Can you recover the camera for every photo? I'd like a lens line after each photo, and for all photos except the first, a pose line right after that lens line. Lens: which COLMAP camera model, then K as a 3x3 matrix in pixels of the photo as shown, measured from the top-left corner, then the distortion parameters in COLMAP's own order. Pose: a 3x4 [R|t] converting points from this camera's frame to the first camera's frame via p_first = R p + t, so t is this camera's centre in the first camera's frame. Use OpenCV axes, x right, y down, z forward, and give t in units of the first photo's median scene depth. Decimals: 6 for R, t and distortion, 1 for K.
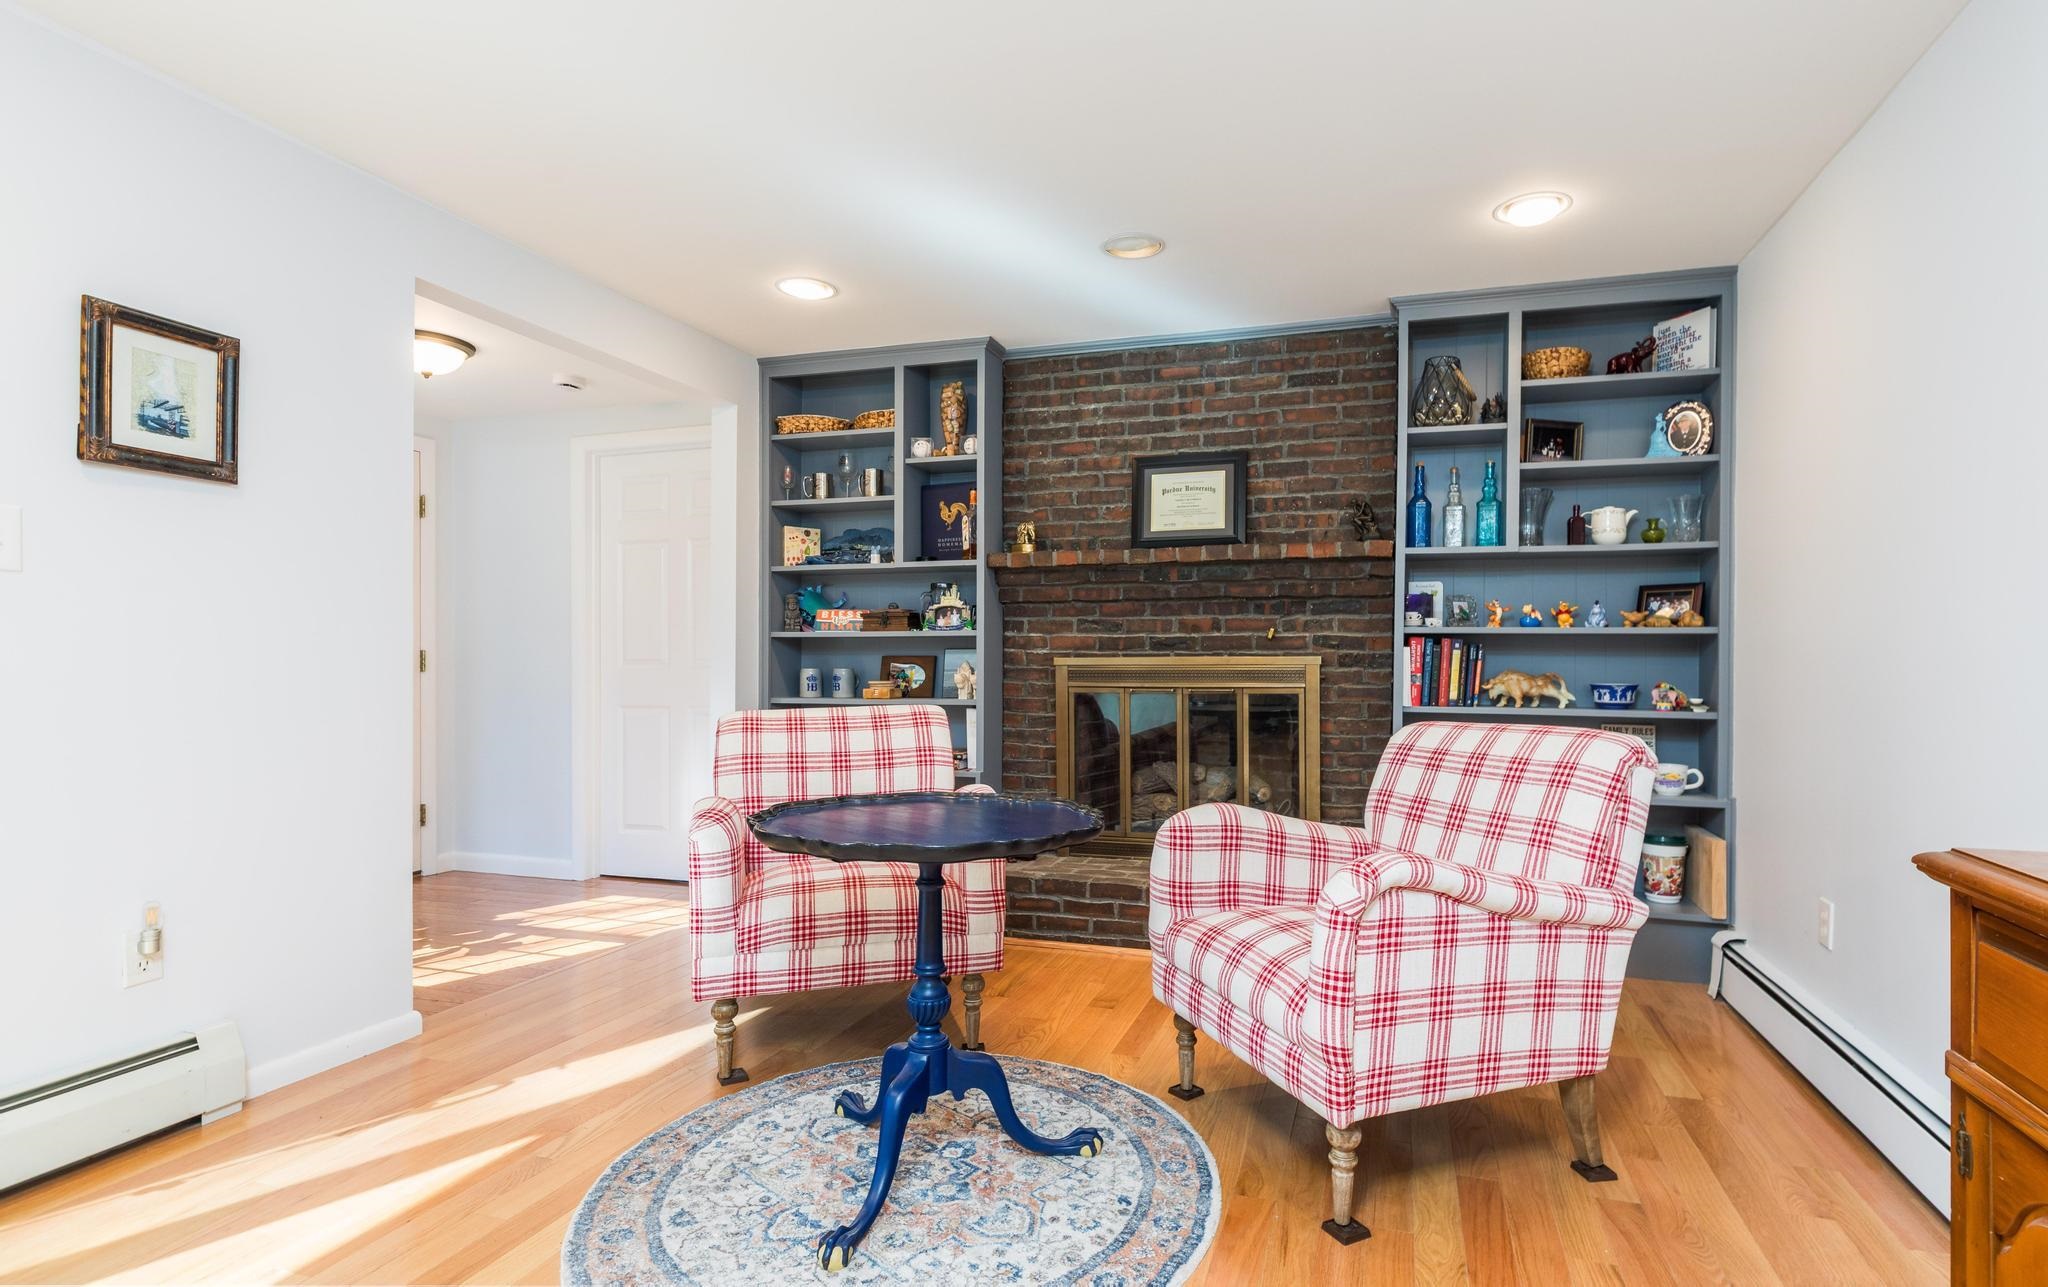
lens RADIAL K [[990.8, 0, 1095.1], [0, 990.8, 660.9], [0, 0, 1]] dist [0.001895, -0.000171]
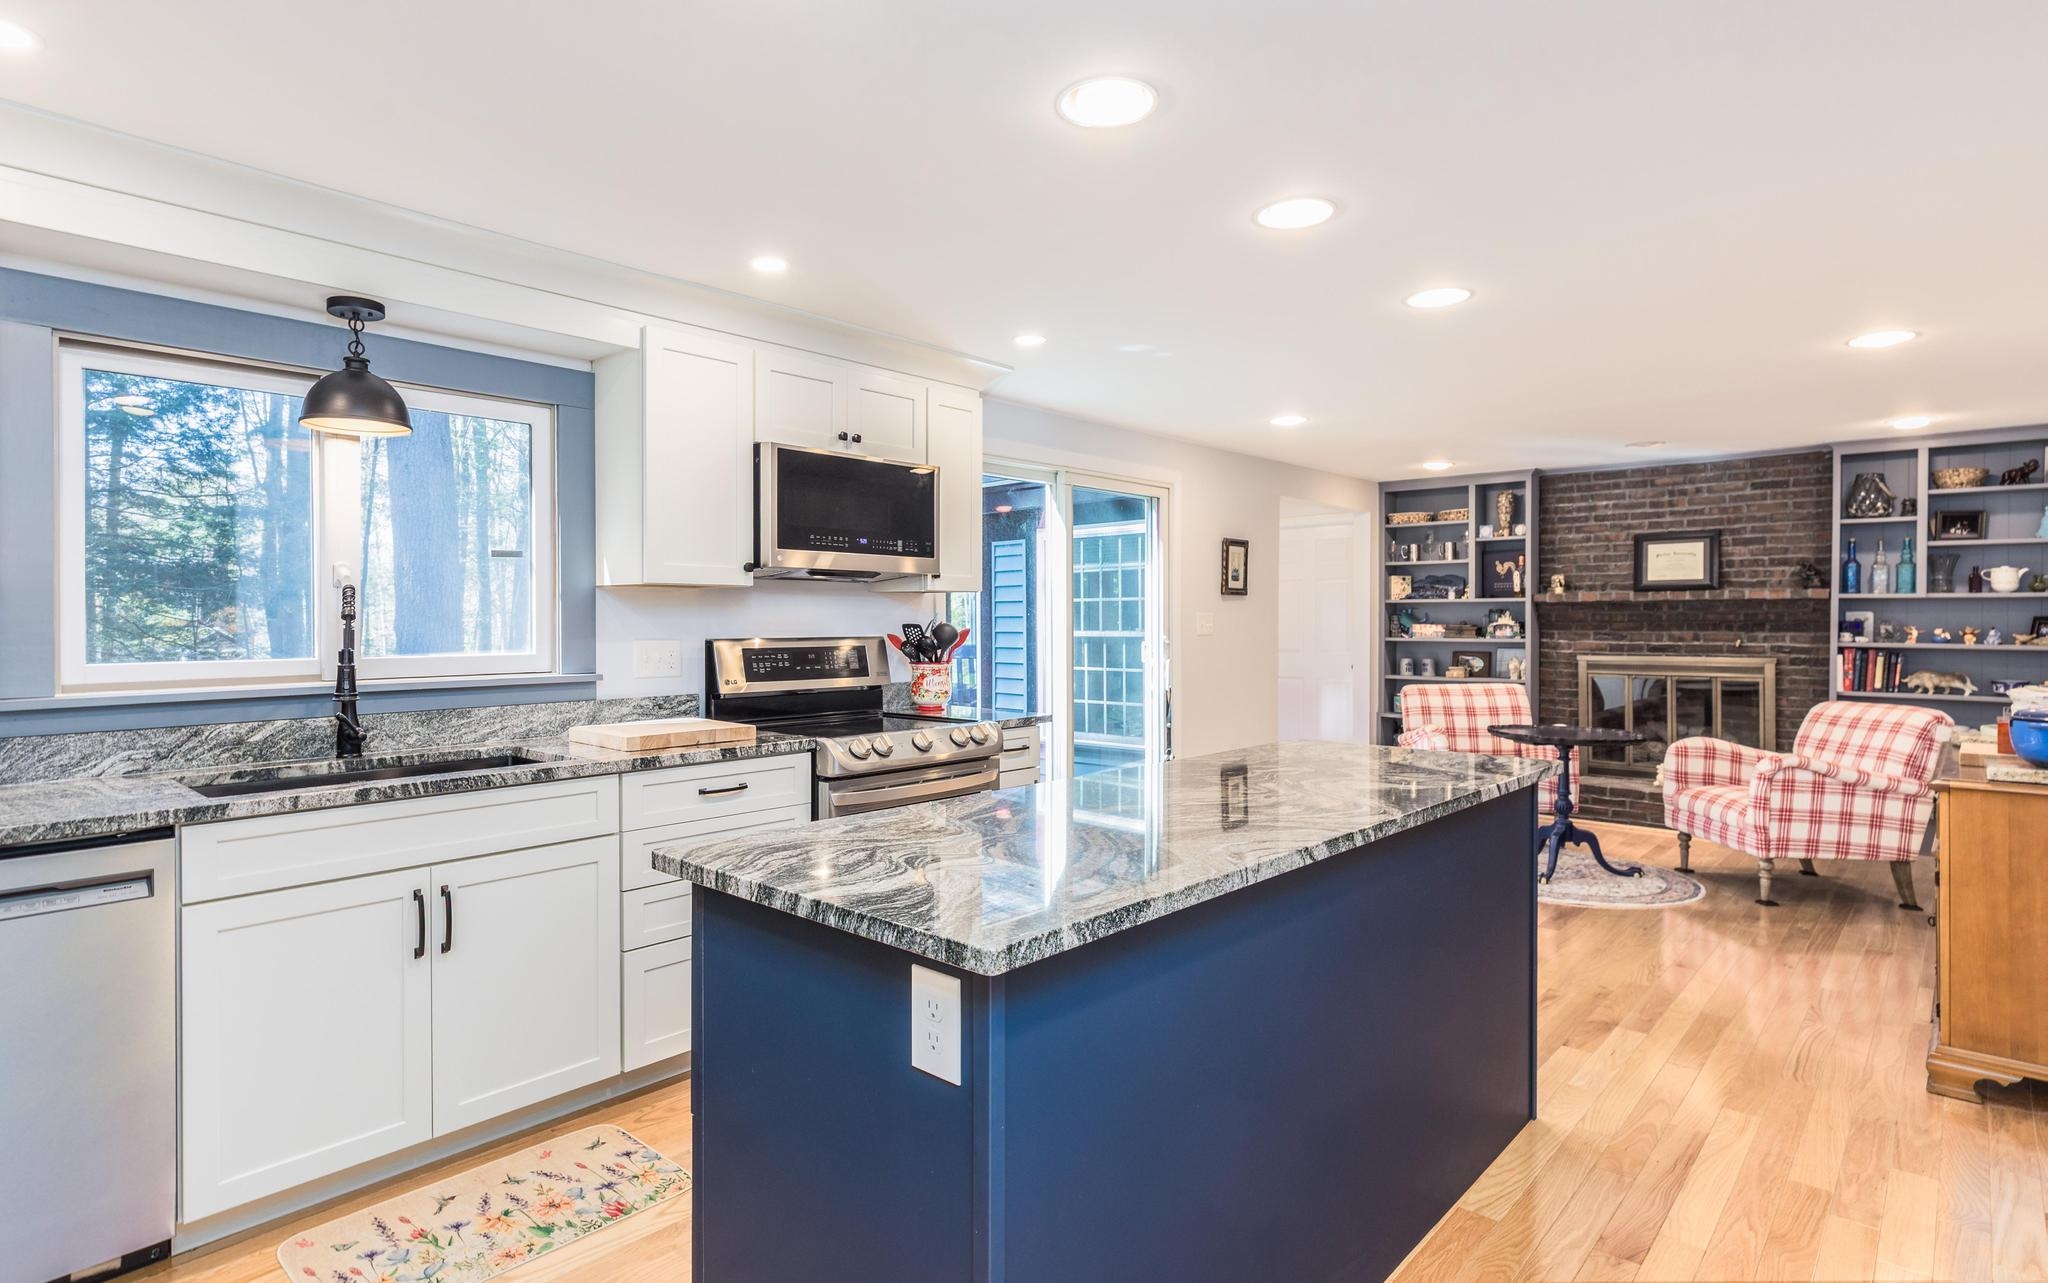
lens RADIAL K [[1053.3, 0, 967.1], [0, 1053.3, 621.1], [0, 0, 1]] dist [0.018772, -0.008862]
pose [[0.892238, -0.002161, -0.451560, -0.160866], [0.003394, 0.999992, 0.001919, -0.071626], [0.451552, -0.003245, 0.892239, -1.099896]]
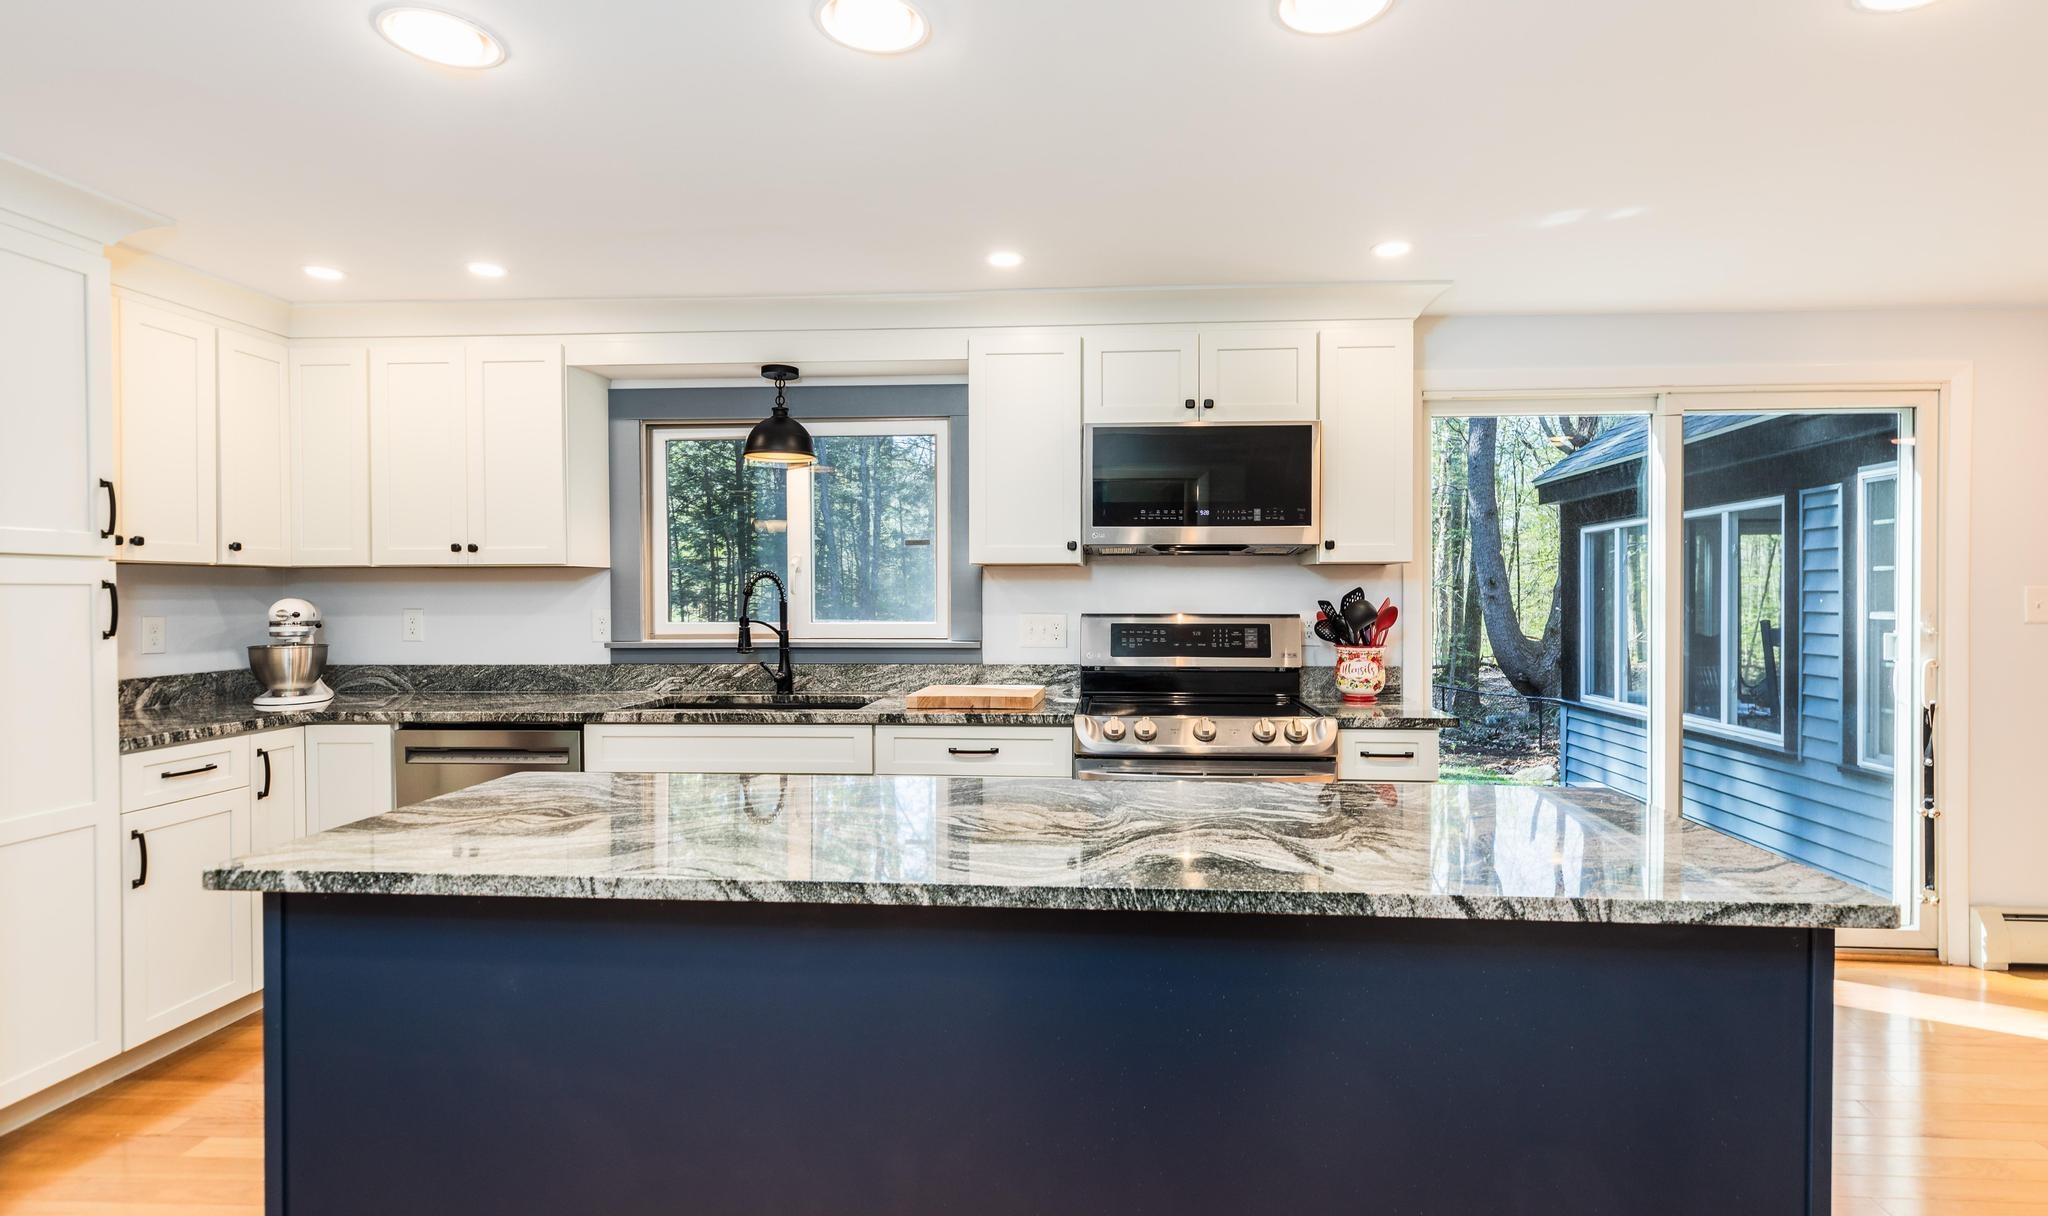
lens RADIAL K [[1003.2, 0, 1055.6], [0, 1003.2, 590.6], [0, 0, 1]] dist [0.007574, 0.000462]
pose [[0.228845, -0.003519, -0.973457, 0.131023], [0.001702, 0.999993, -0.003214, -0.073333], [0.973461, -0.000922, 0.228849, -0.605459]]
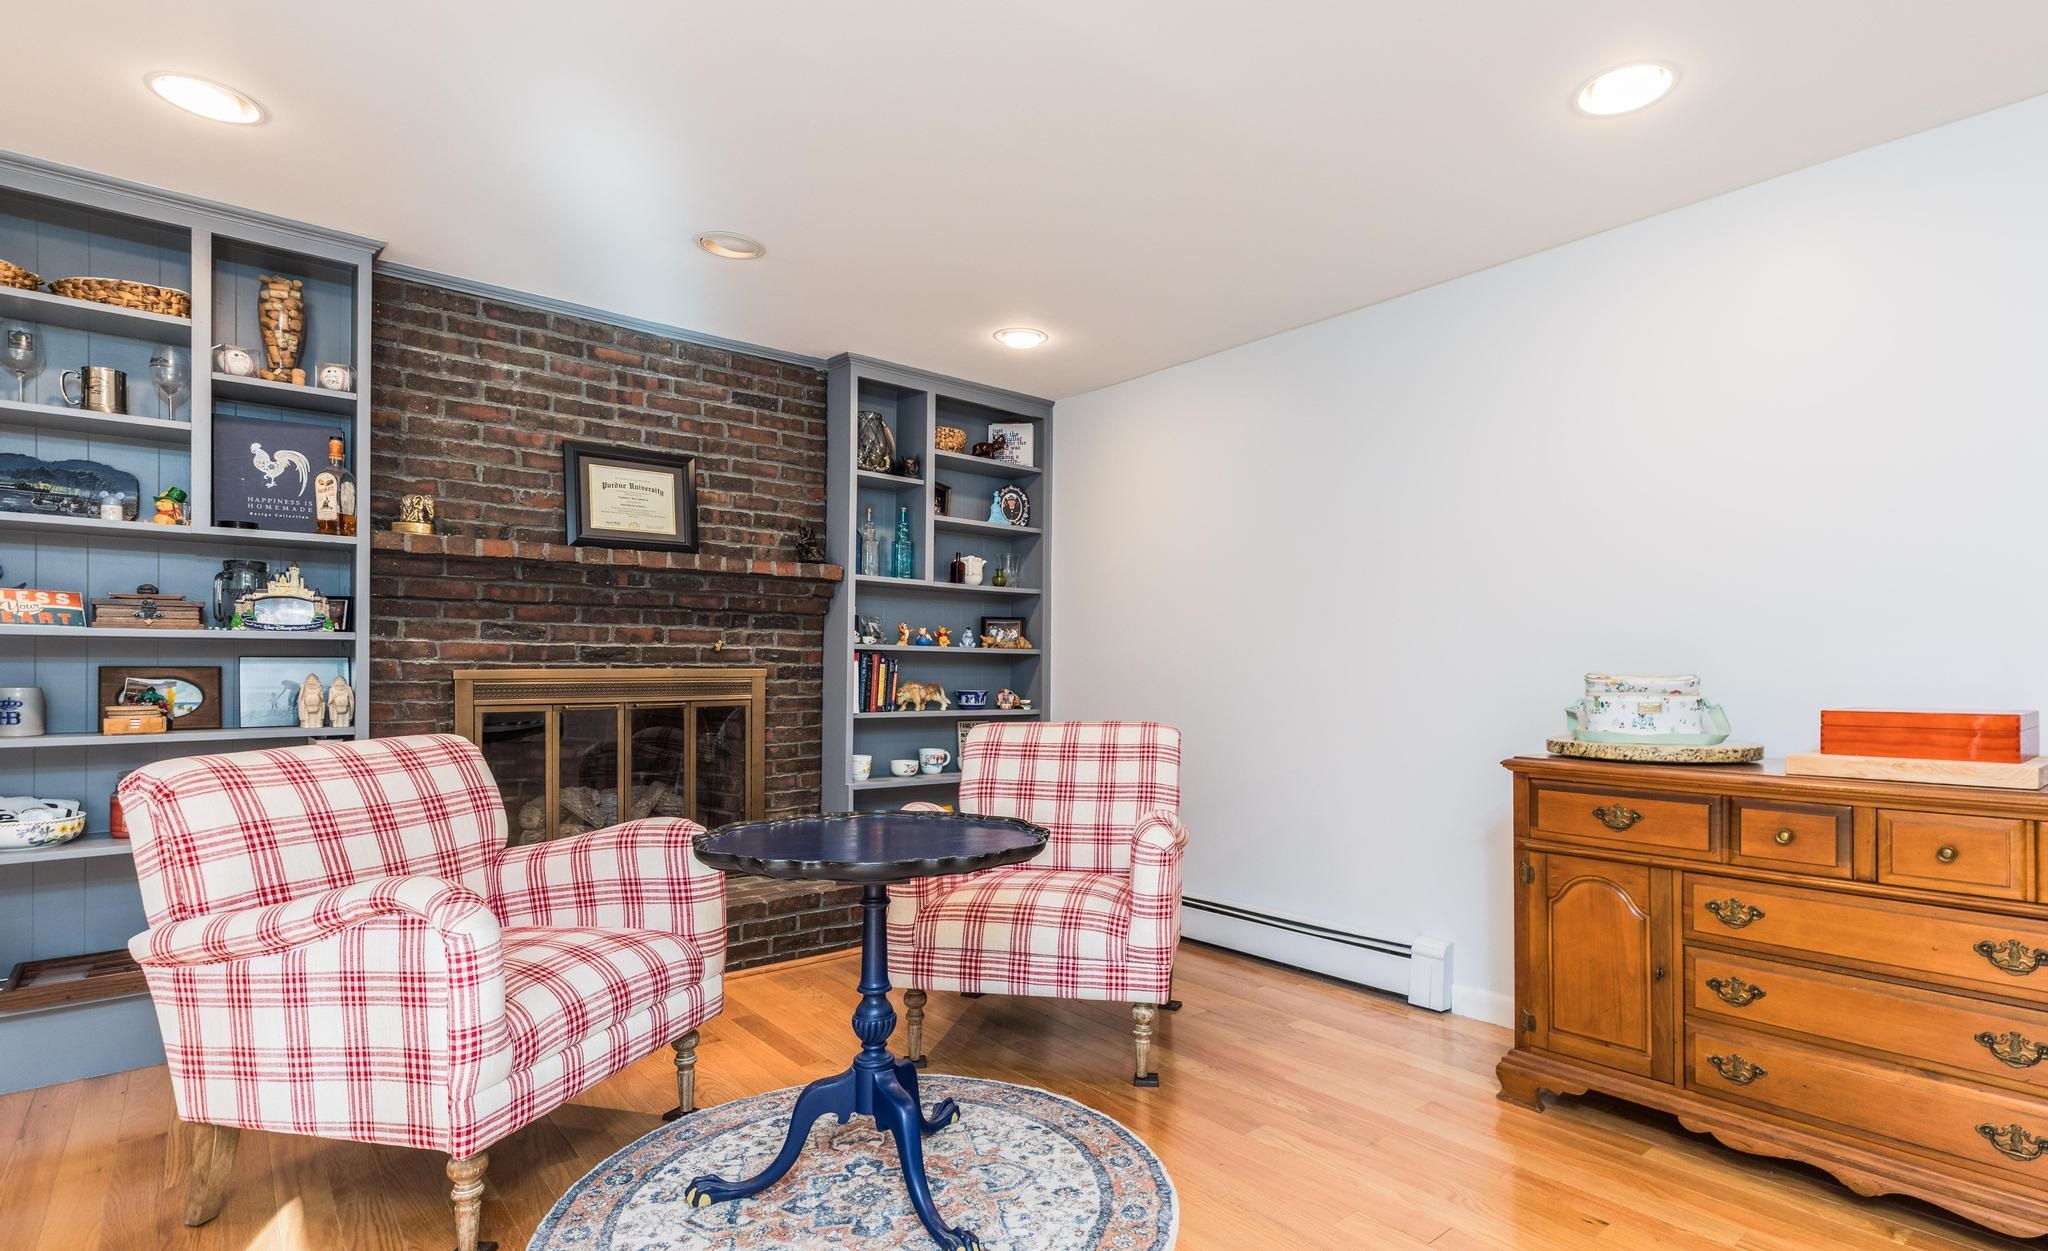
lens RADIAL K [[1008.0, 0, 1079.2], [0, 1008.0, 670.2], [0, 0, 1]] dist [0.002646, 0.000425]
pose [[0.532168, -0.000518, 0.846638, -0.487036], [-0.003516, 0.999990, 0.002823, -0.007444], [-0.846631, -0.004479, 0.532161, 0.150883]]
